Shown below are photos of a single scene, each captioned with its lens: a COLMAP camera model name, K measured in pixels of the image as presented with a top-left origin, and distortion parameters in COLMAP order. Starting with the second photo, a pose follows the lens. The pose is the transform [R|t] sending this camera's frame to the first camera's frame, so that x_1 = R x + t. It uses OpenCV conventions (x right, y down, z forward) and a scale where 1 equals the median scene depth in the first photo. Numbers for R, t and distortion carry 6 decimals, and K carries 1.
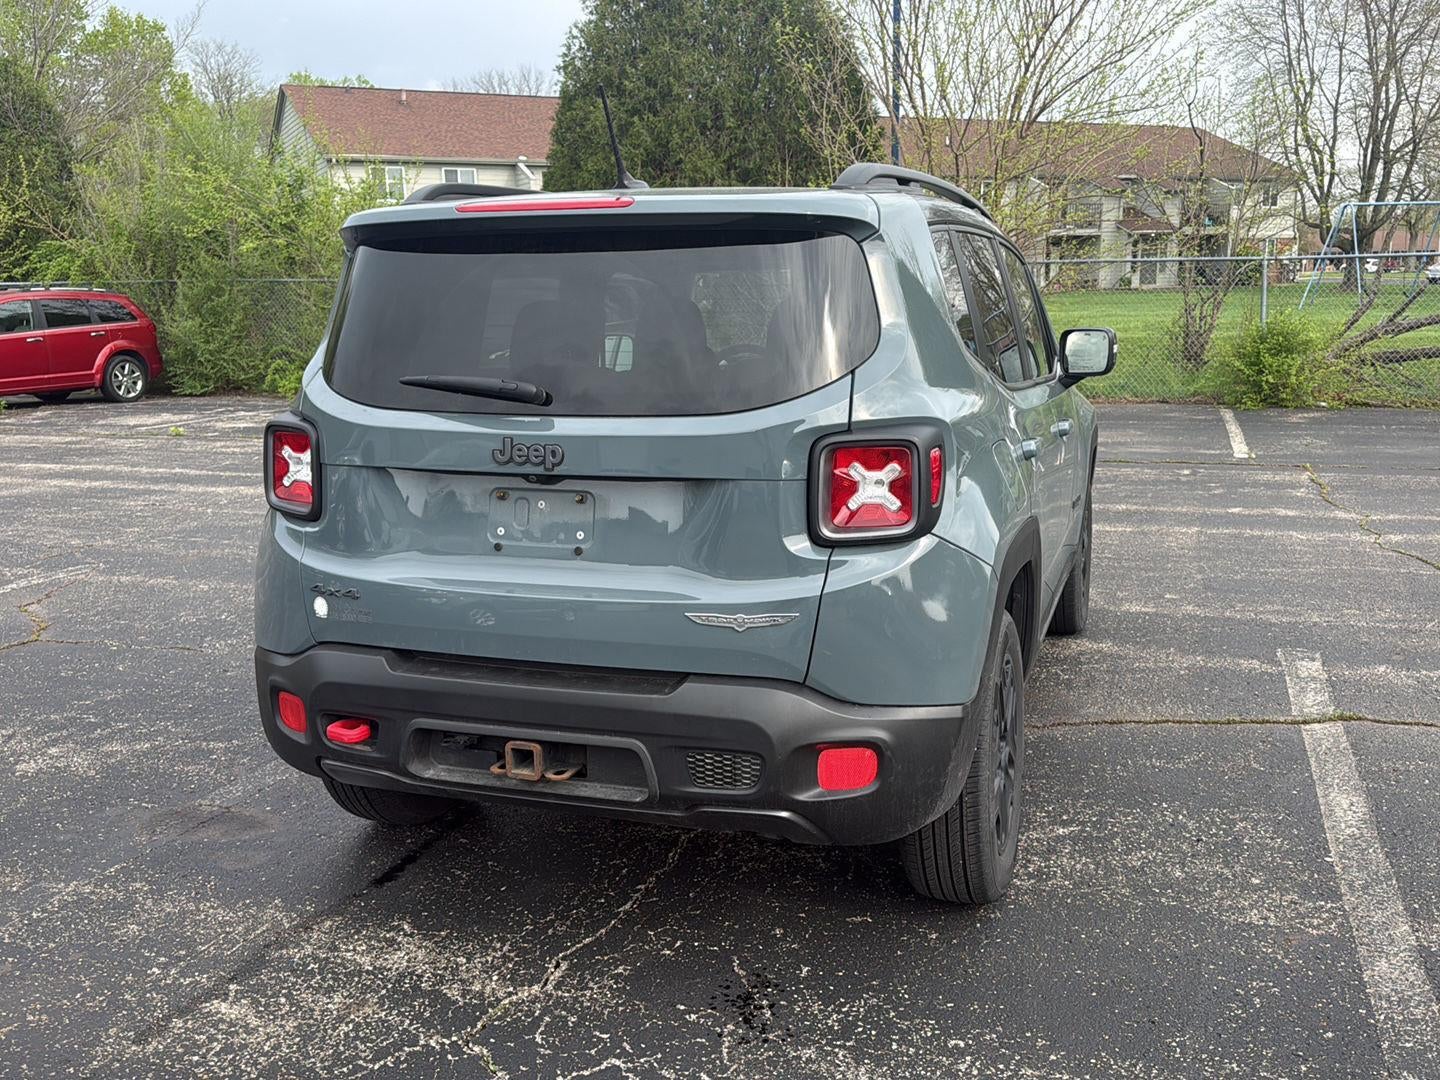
lens RADIAL K [[1281.2, 0, 725.1], [0, 1281.2, 536.2], [0, 0, 1]] dist [0.136058, -0.258134]
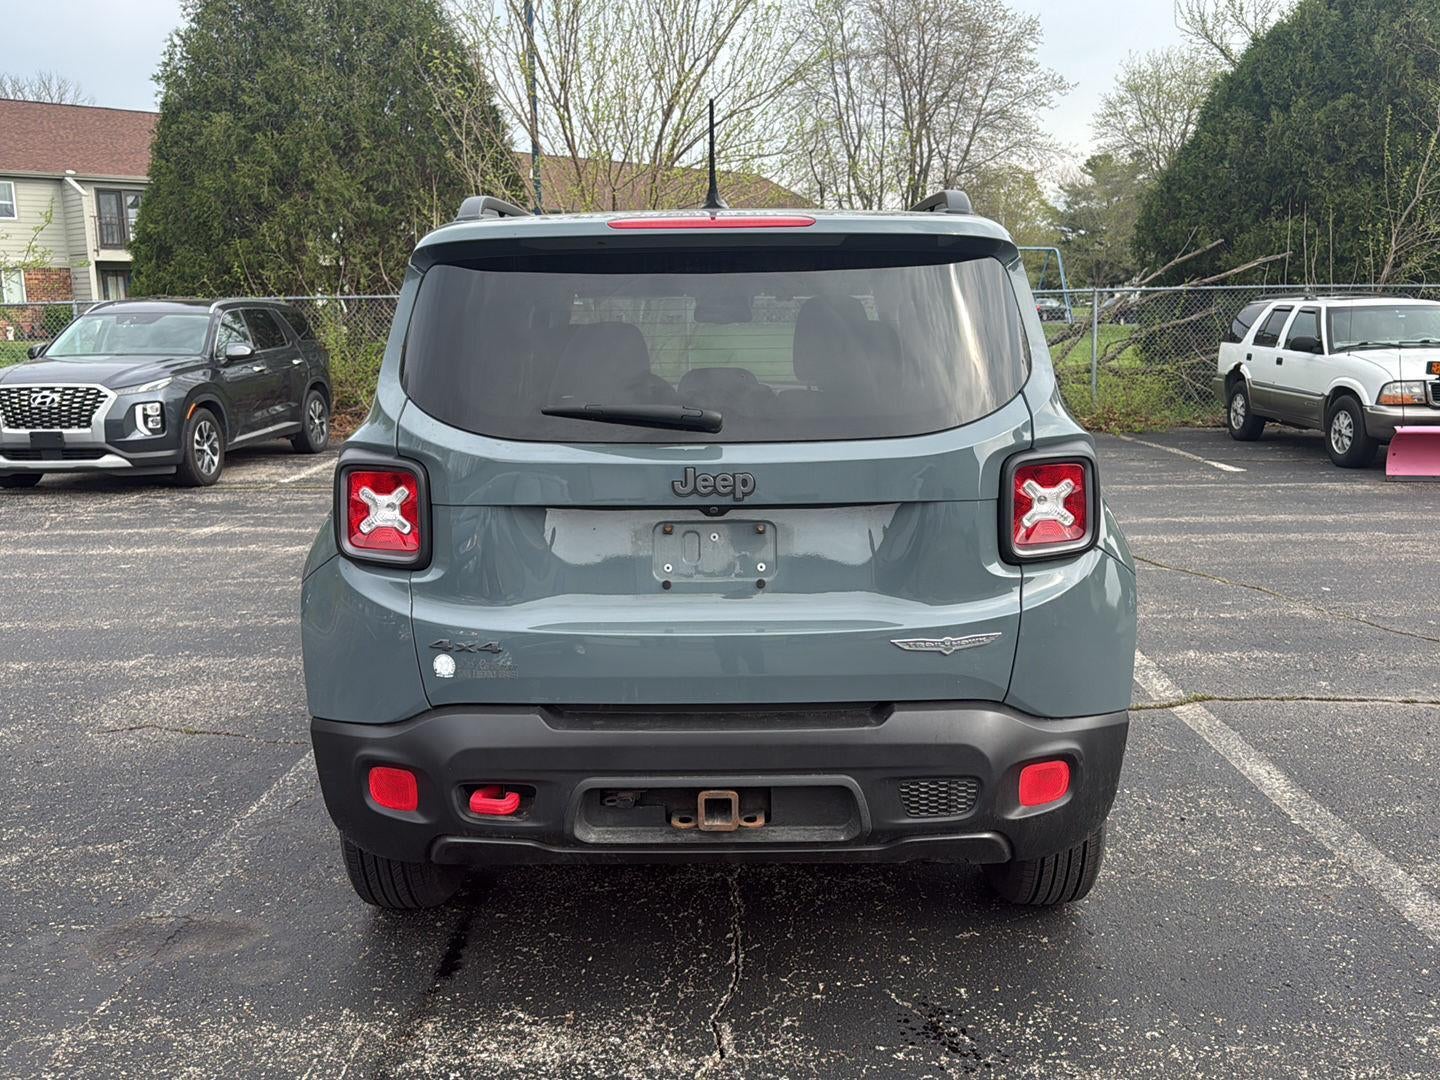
lens RADIAL K [[1286.3, 0, 723.7], [0, 1286.3, 534.4], [0, 0, 1]] dist [0.098693, -0.169875]
pose [[0.947226, -0.047747, 0.316992, -0.401809], [0.055697, 0.998319, -0.016061, -0.010314], [-0.315692, 0.032869, 0.948292, 0.094842]]
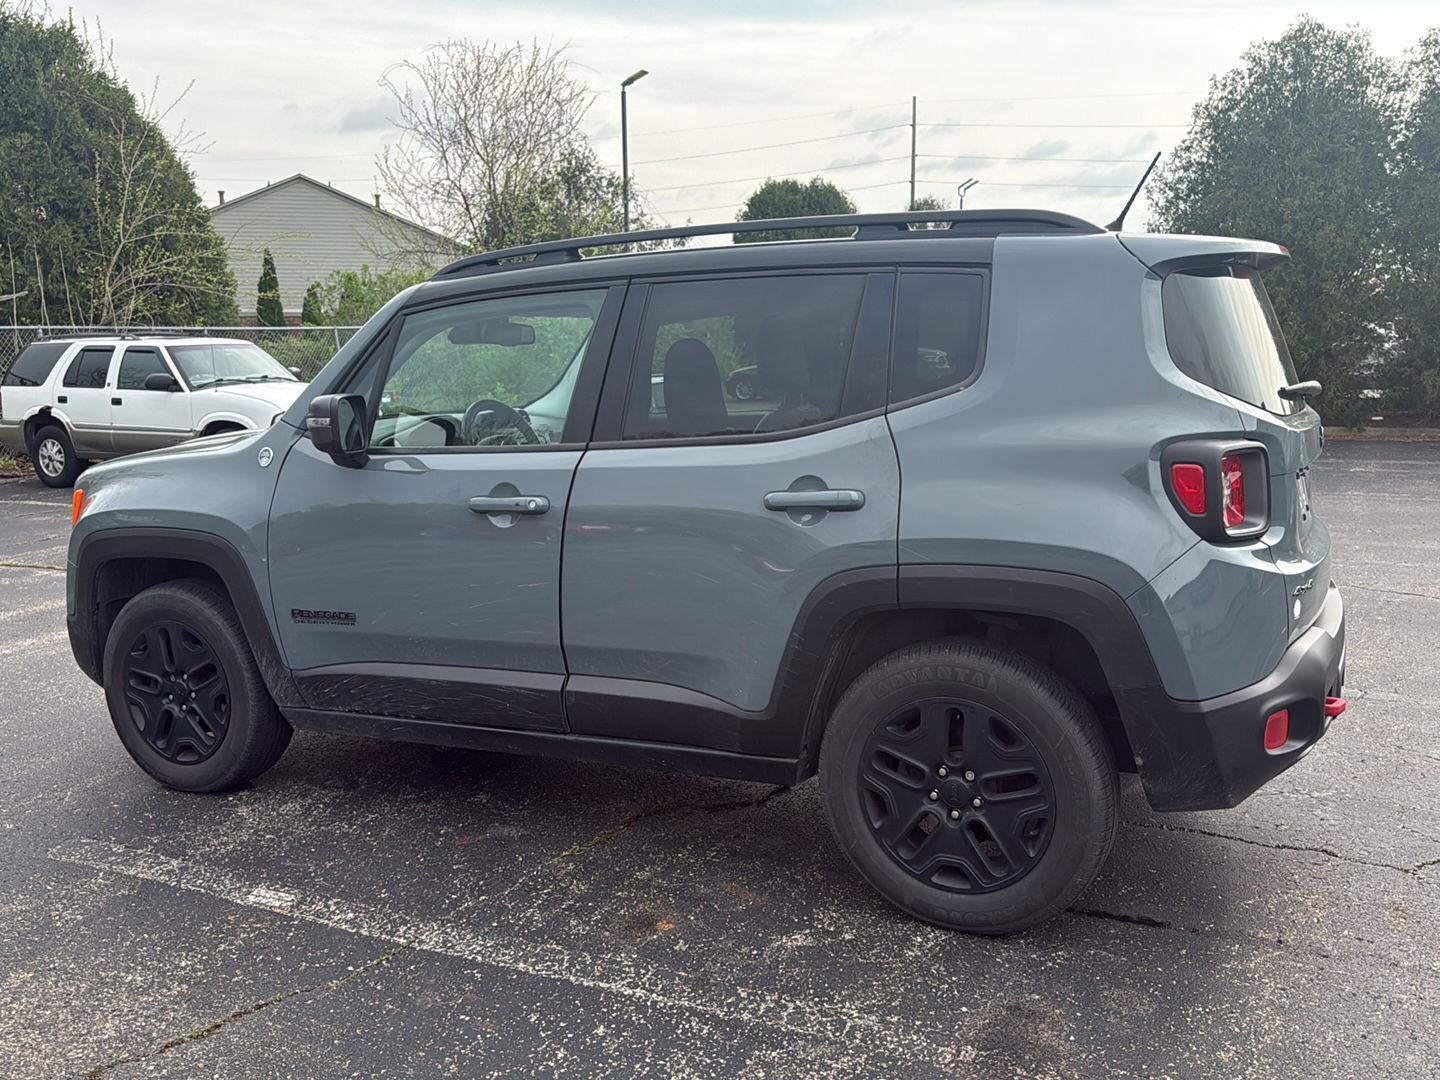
lens RADIAL K [[1275.2, 0, 725.6], [0, 1275.2, 543.1], [0, 0, 1]] dist [0.154537, -0.308709]
pose [[0.119763, -0.144183, 0.982277, -1.376816], [0.206329, 0.971410, 0.117431, -0.214152], [-0.971126, 0.188608, 0.146088, 1.270637]]
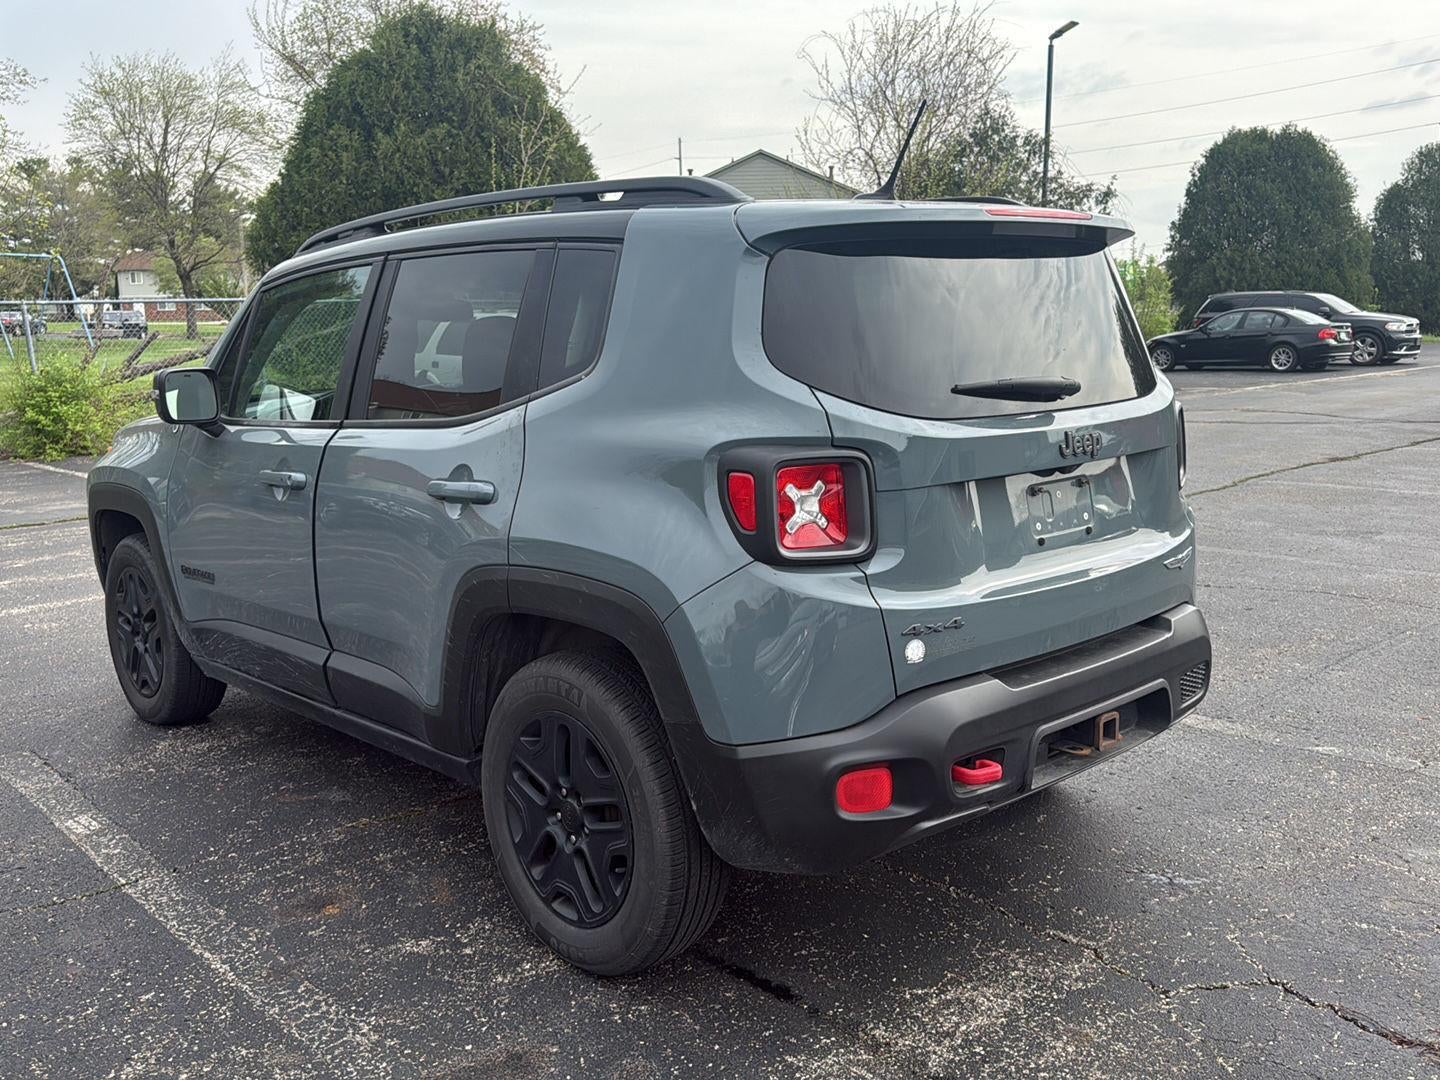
lens RADIAL K [[1286.3, 0, 723.7], [0, 1286.3, 534.4], [0, 0, 1]] dist [0.098693, -0.169875]
pose [[0.466796, -0.143259, 0.872684, -1.110644], [0.179579, 0.981589, 0.065080, -0.102153], [-0.865940, 0.126336, 0.483928, 0.671247]]
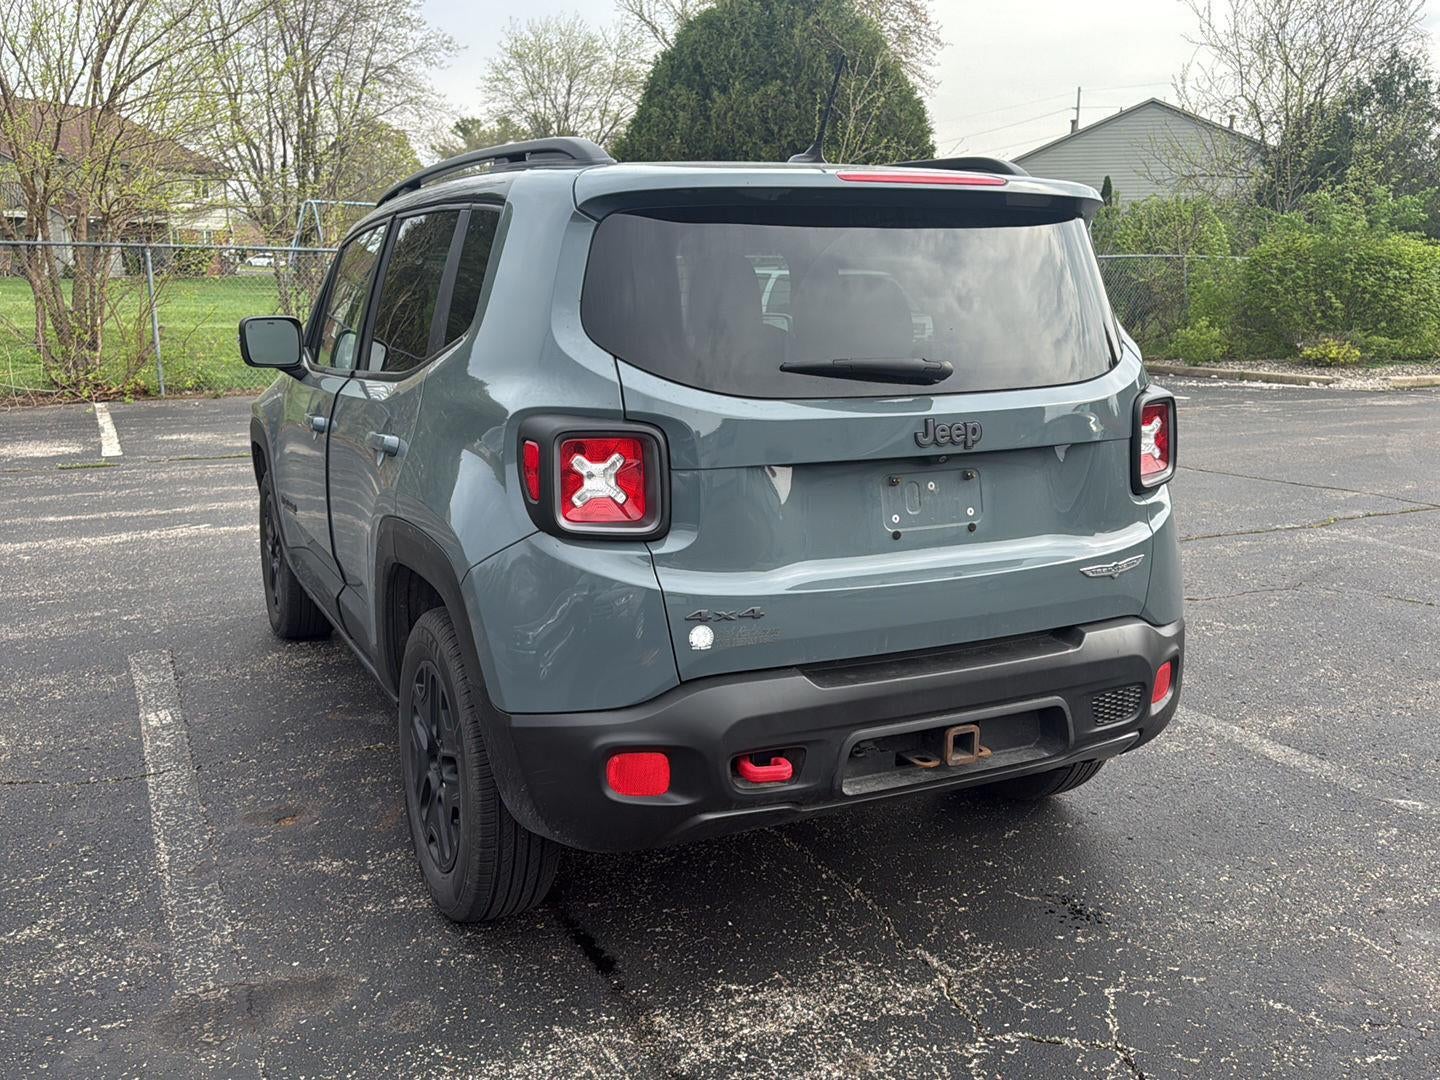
lens RADIAL K [[1281.2, 0, 725.1], [0, 1281.2, 536.2], [0, 0, 1]] dist [0.136058, -0.258134]
pose [[0.700021, -0.124547, 0.703177, -0.872618], [0.120409, 0.991161, 0.055686, -0.055412], [-0.703898, 0.045687, 0.708830, 0.385570]]
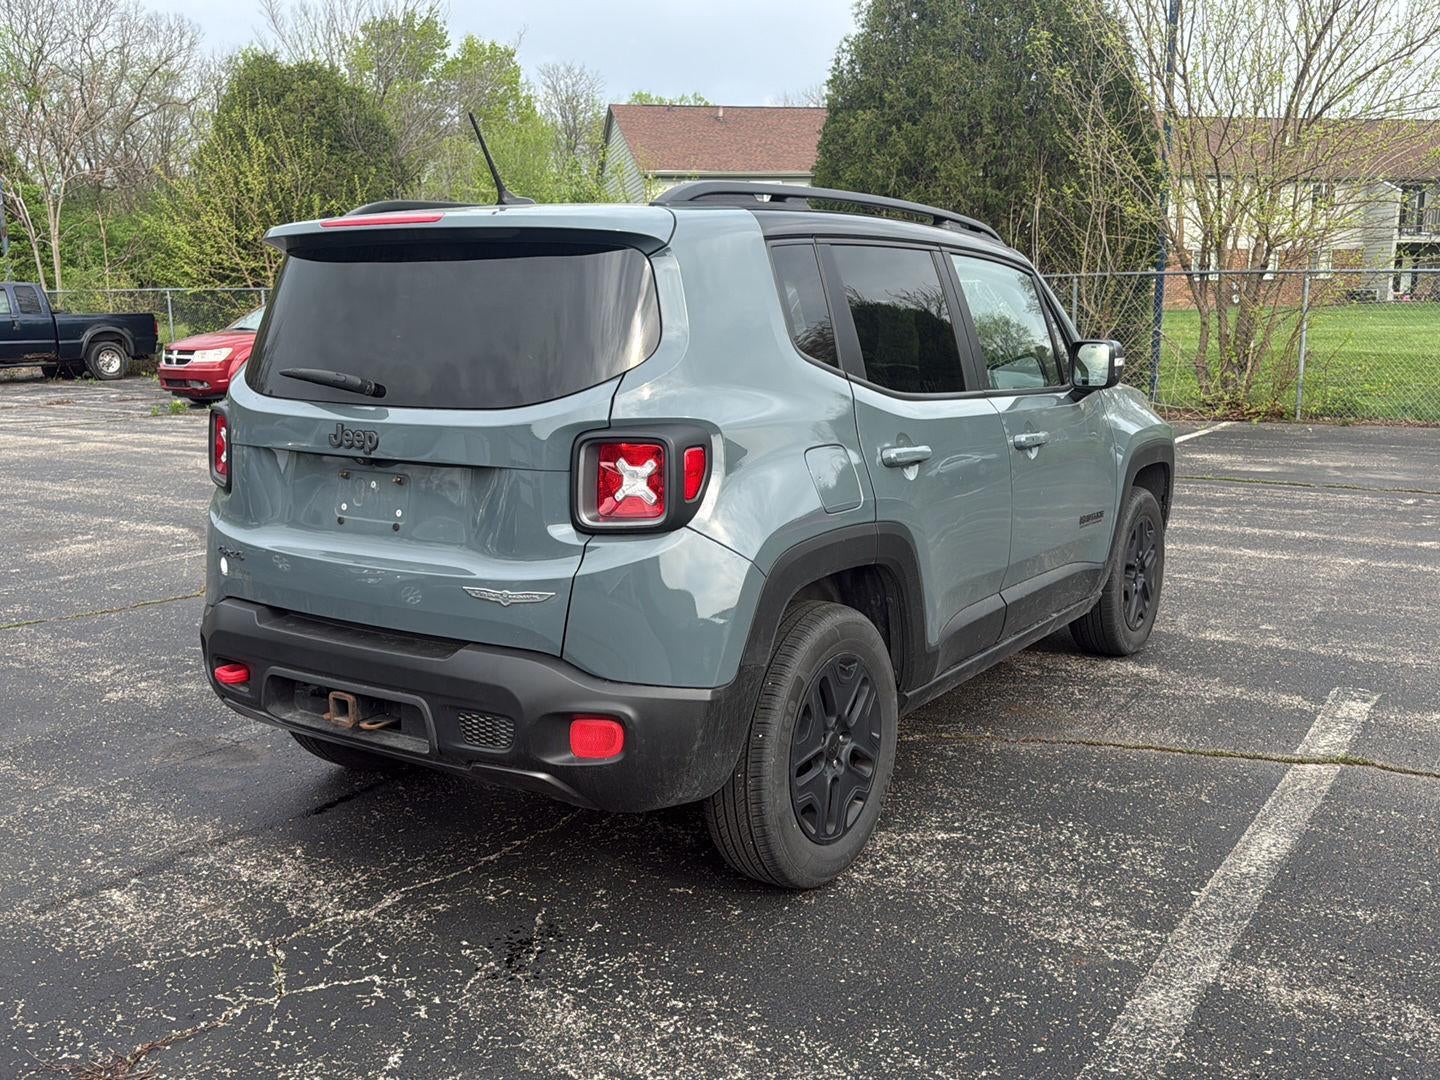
lens RADIAL K [[1275.2, 0, 725.6], [0, 1275.2, 543.1], [0, 0, 1]] dist [0.154537, -0.308709]
pose [[0.969428, 0.053624, -0.239446, 0.396457], [-0.053946, 0.998530, 0.005216, 0.003688], [0.239373, 0.007861, 0.970896, -0.020931]]
